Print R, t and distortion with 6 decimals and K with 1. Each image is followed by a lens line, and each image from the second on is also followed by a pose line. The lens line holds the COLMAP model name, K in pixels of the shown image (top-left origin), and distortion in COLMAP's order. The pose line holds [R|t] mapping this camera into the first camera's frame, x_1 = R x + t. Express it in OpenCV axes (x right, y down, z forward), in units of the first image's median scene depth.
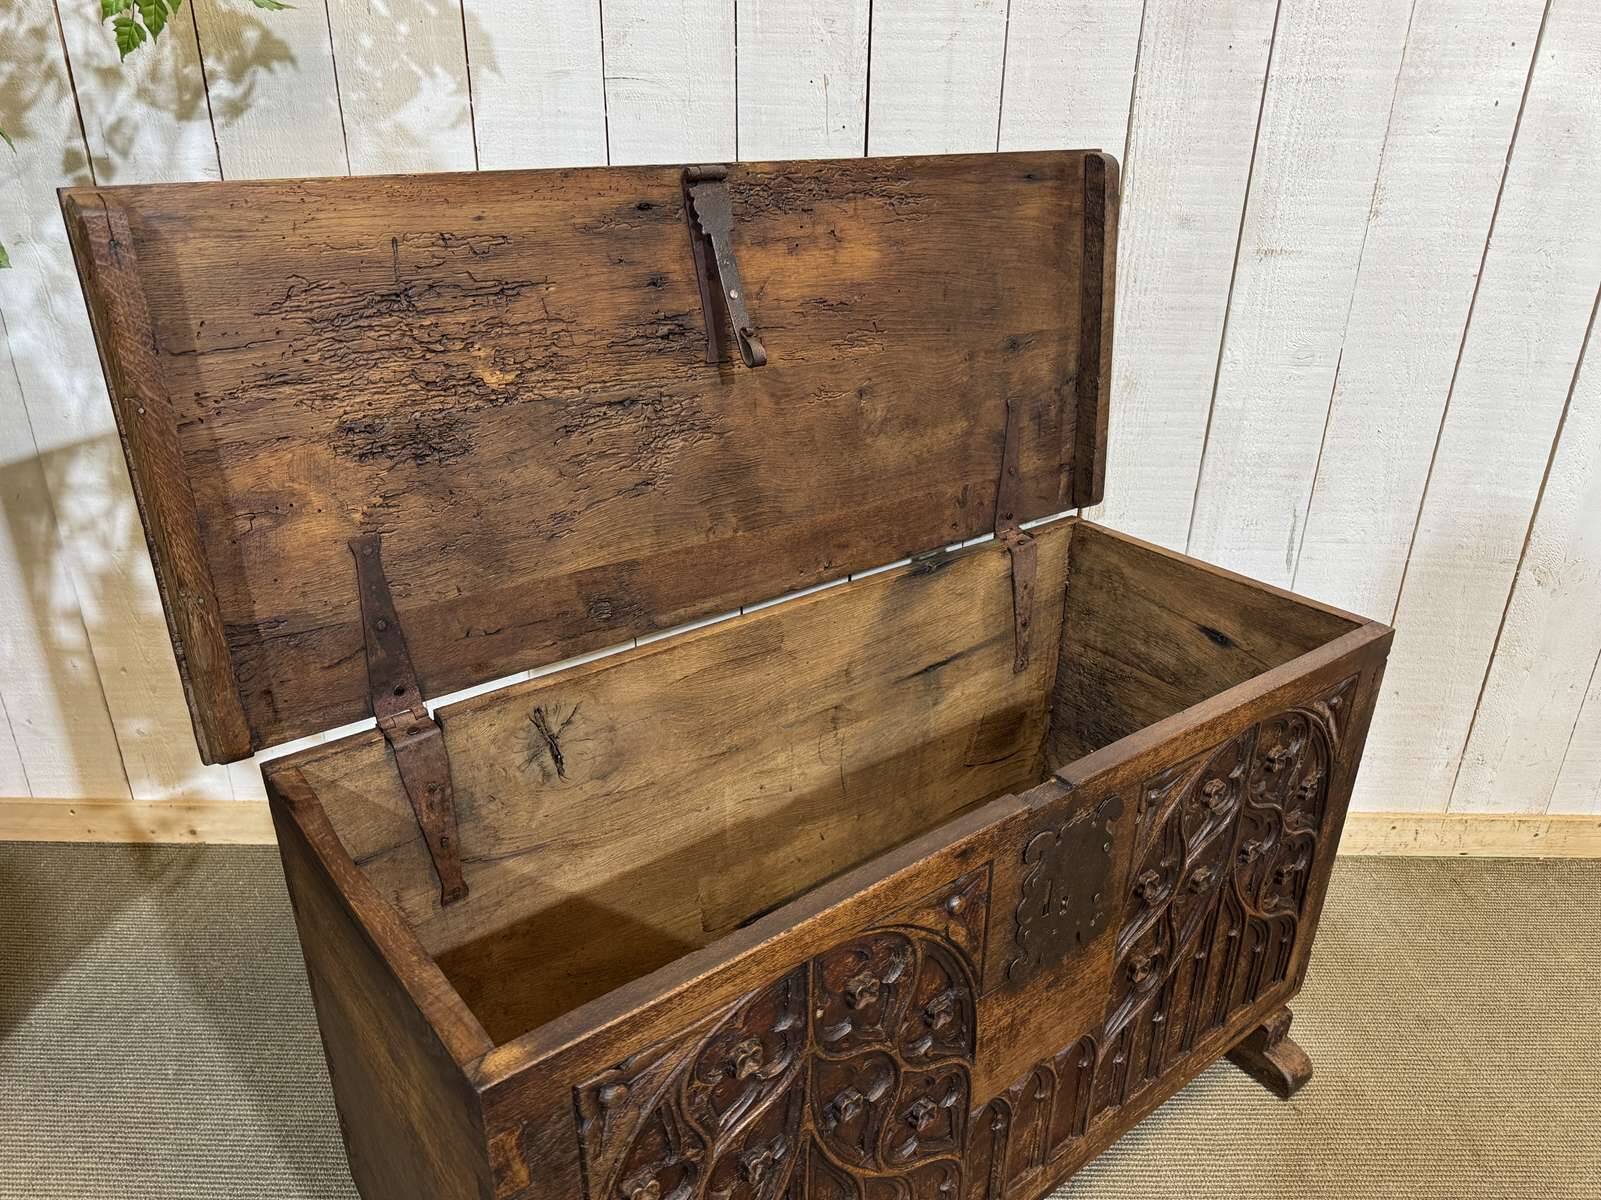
lens RADIAL K [[1149.7, 0, 799.5], [0, 1149.7, 616.6], [0, 0, 1]] dist [0.055734, -0.063103]
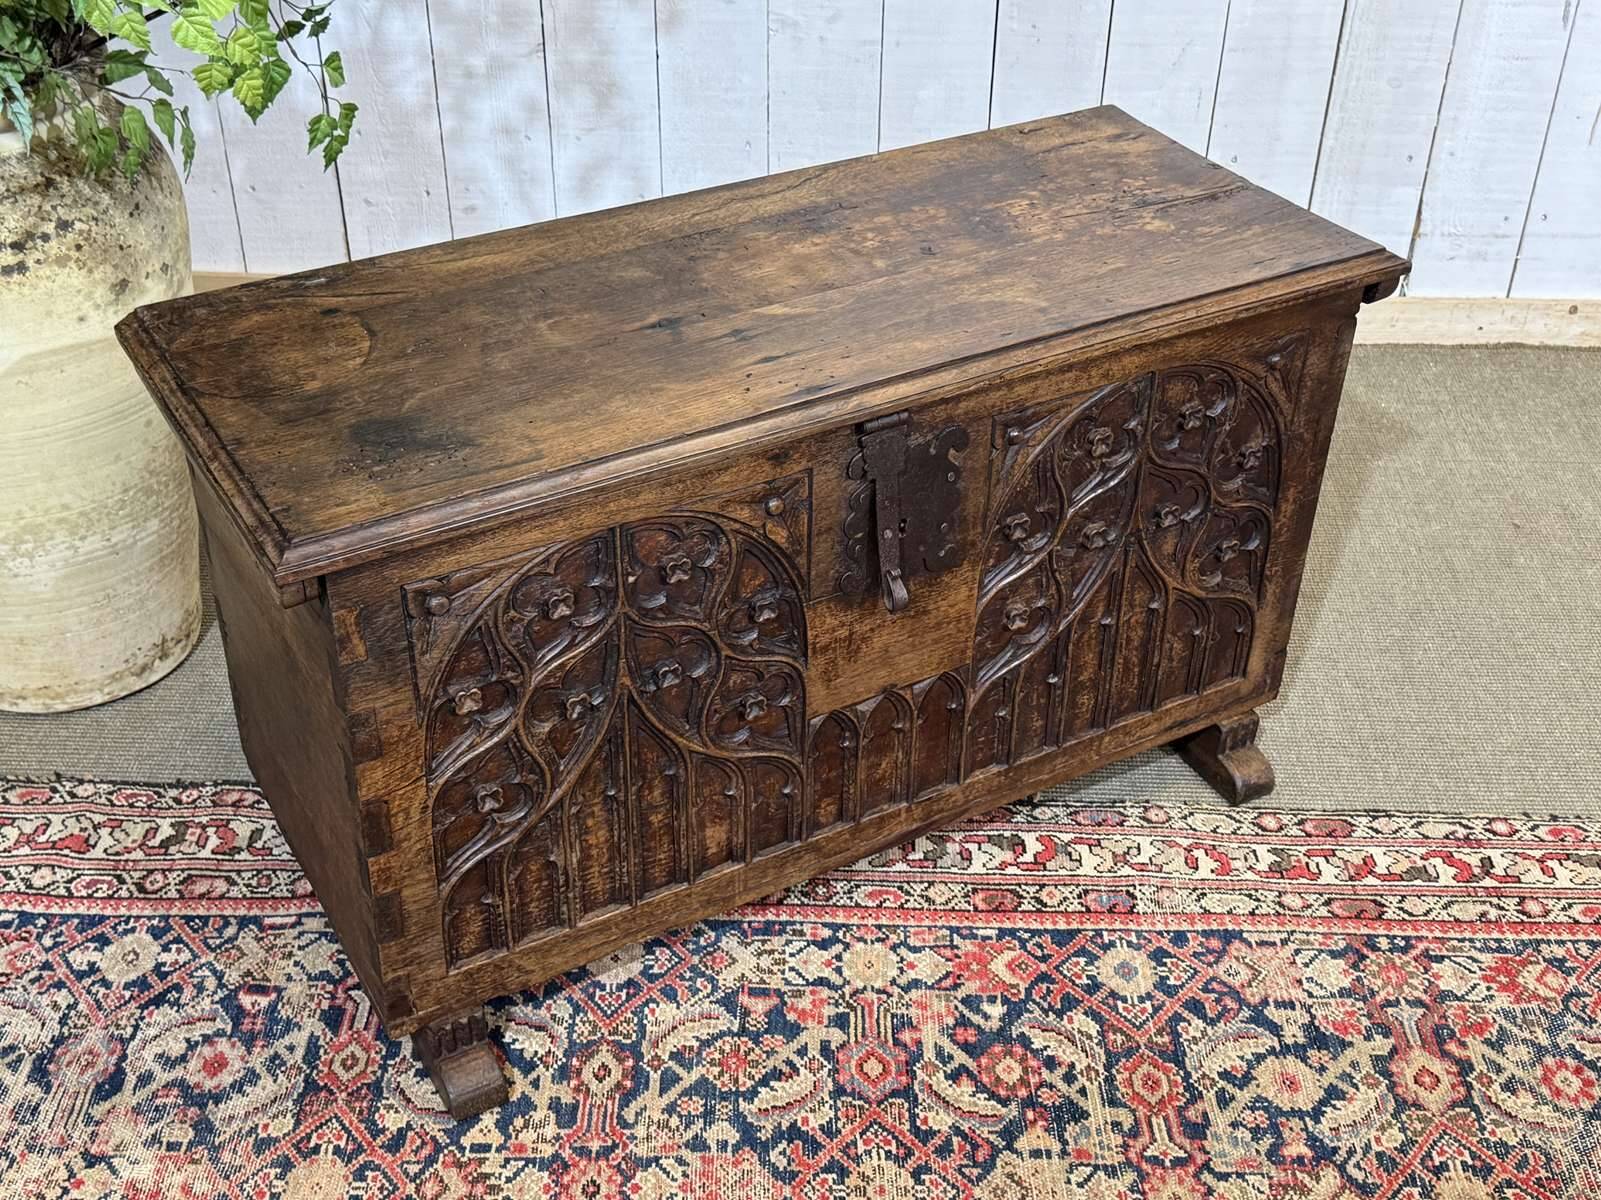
lens RADIAL K [[2019.0, 0, 800.0], [0, 2019.0, 614.6], [0, 0, 1]] dist [0.107357, 0.000000]
pose [[0.989801, 0.086844, -0.112923, 0.256864], [-0.064990, 0.980675, 0.184533, -0.002238], [0.126766, -0.175312, 0.976318, -0.587728]]
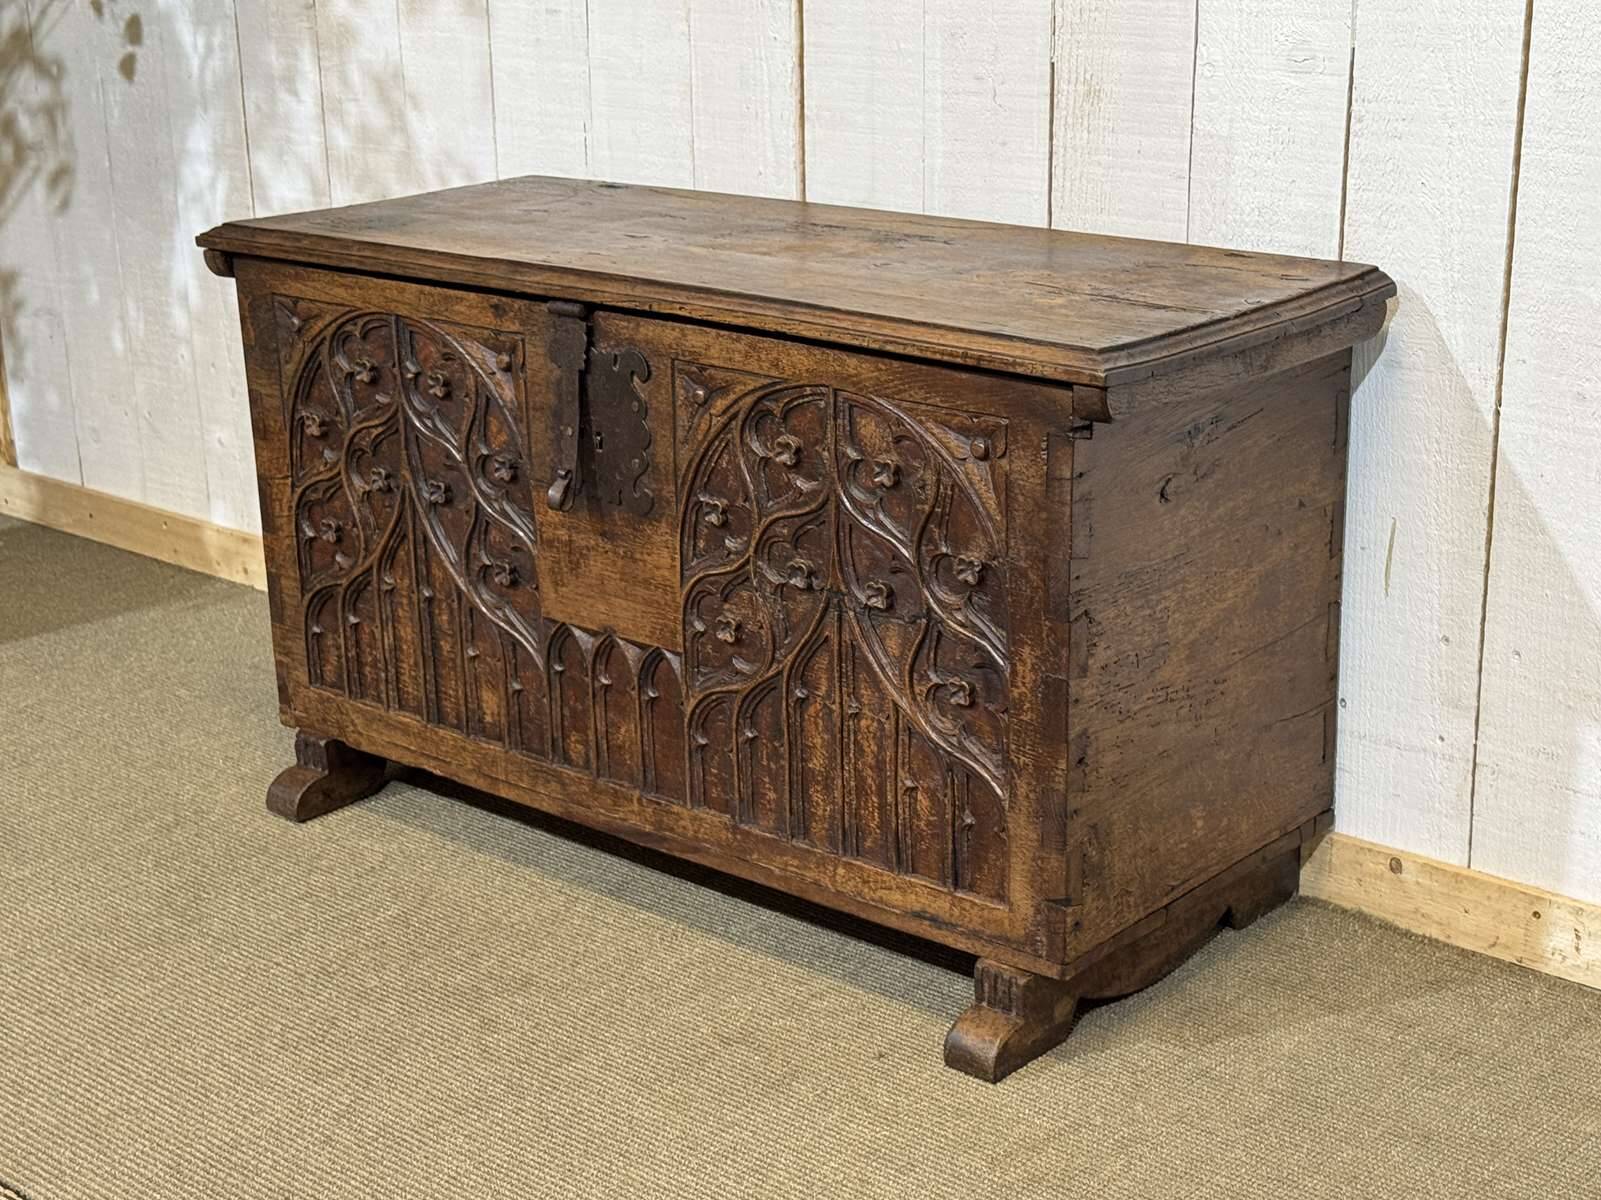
lens RADIAL K [[2498.1, 0, 794.3], [0, 2498.1, 595.0], [0, 0, 1]] dist [0.133762, 0.000000]
pose [[0.195997, 0.284117, -0.938543, 1.795941], [-0.386613, 0.901969, 0.192309, -0.096716], [0.901175, 0.325161, 0.286626, 0.406151]]
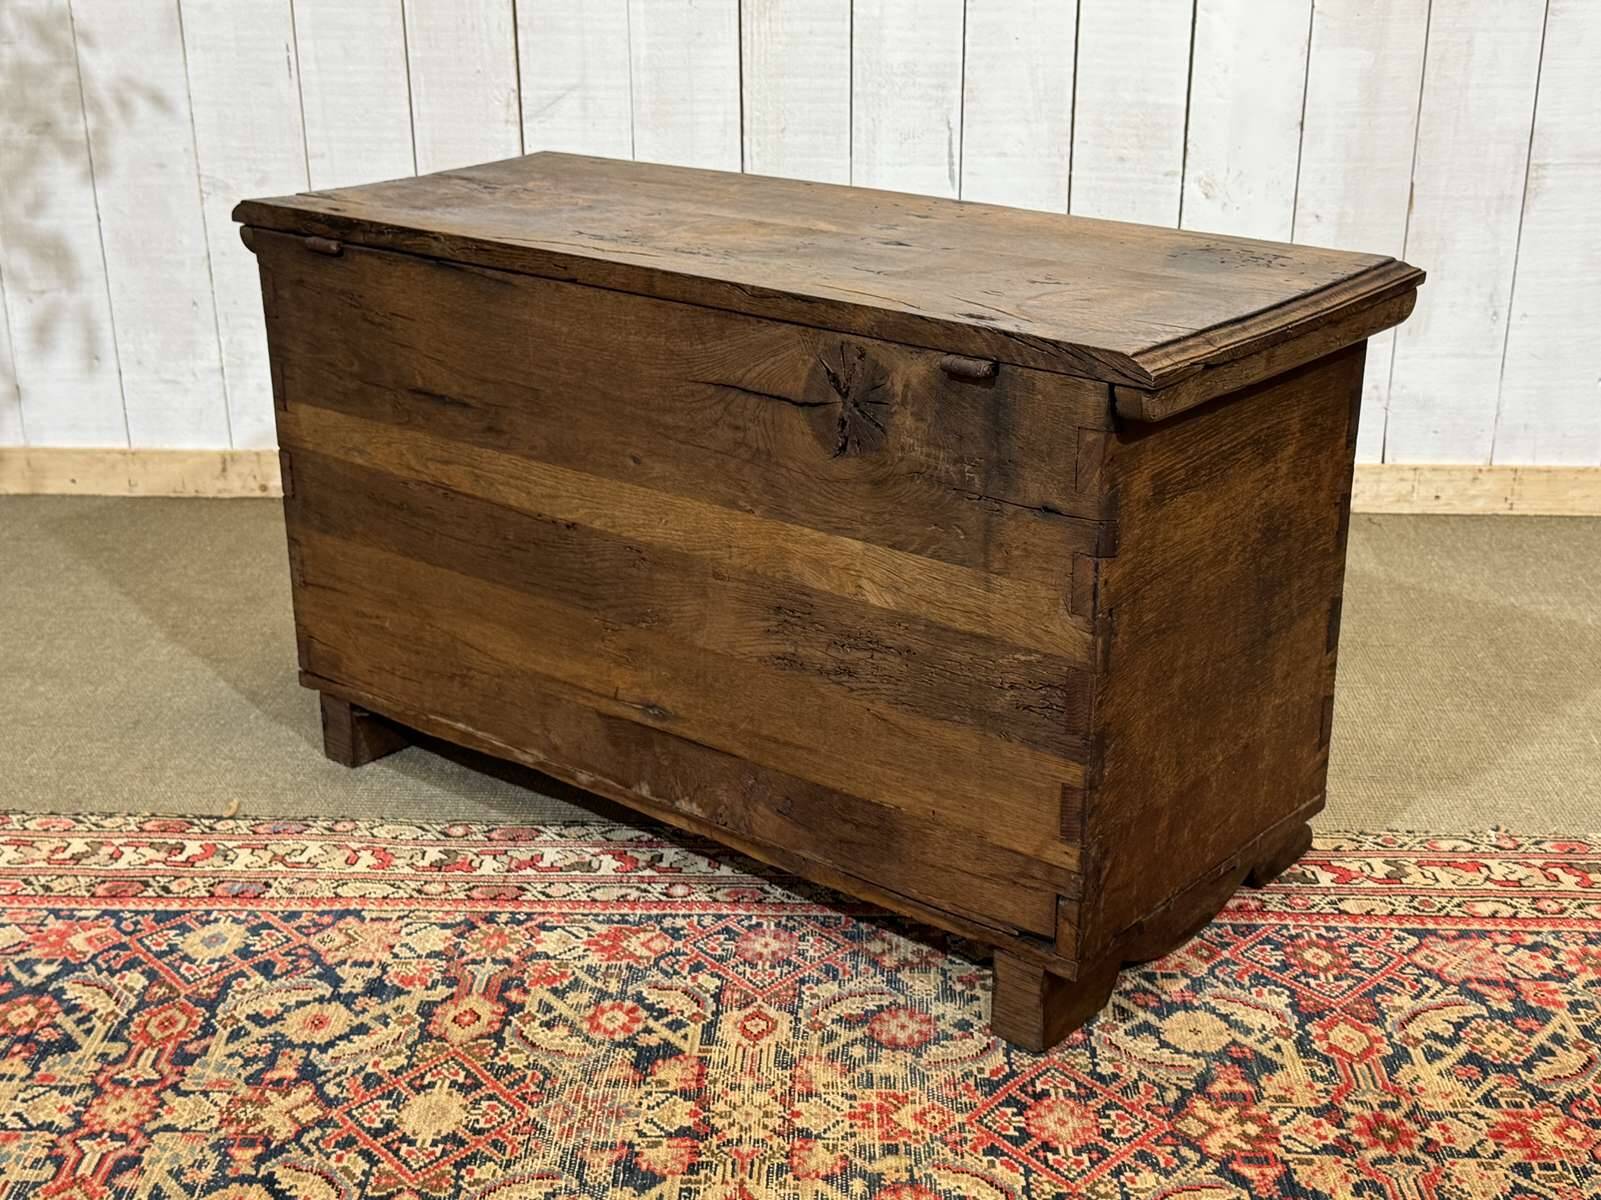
lens RADIAL K [[2107.4, 0, 801.4], [0, 2107.4, 596.0], [0, 0, 1]] dist [0.116757, 0.000000]
pose [[0.983945, 0.049773, -0.171394, 0.989239], [-0.063307, 0.995216, -0.074419, 0.360941], [0.166870, 0.084075, 0.982388, -0.549723]]
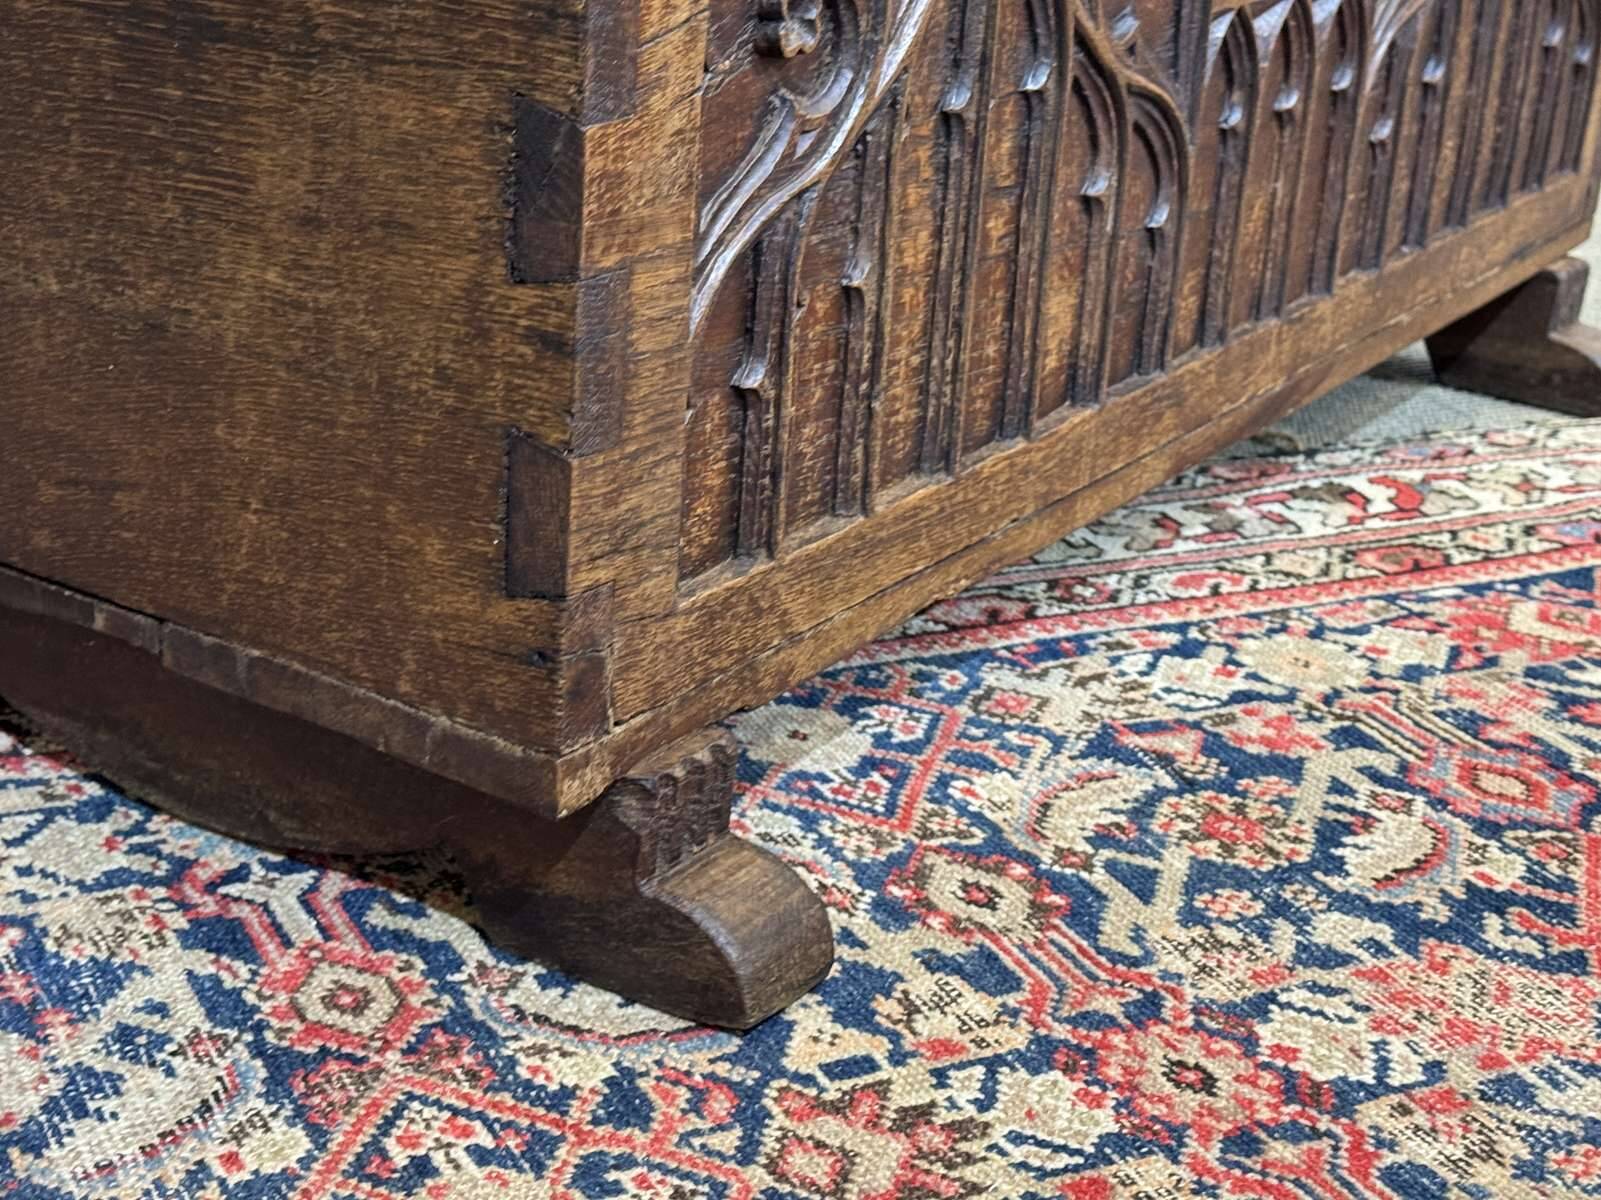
lens RADIAL K [[2665.5, 0, 784.9], [0, 2665.5, 630.8], [0, 0, 1]] dist [0.136672, 0.000000]
pose [[0.944681, -0.079074, 0.318317, -0.283519], [0.091362, 0.995532, -0.023837, 0.517281], [-0.315010, 0.051600, 0.947685, 0.037819]]
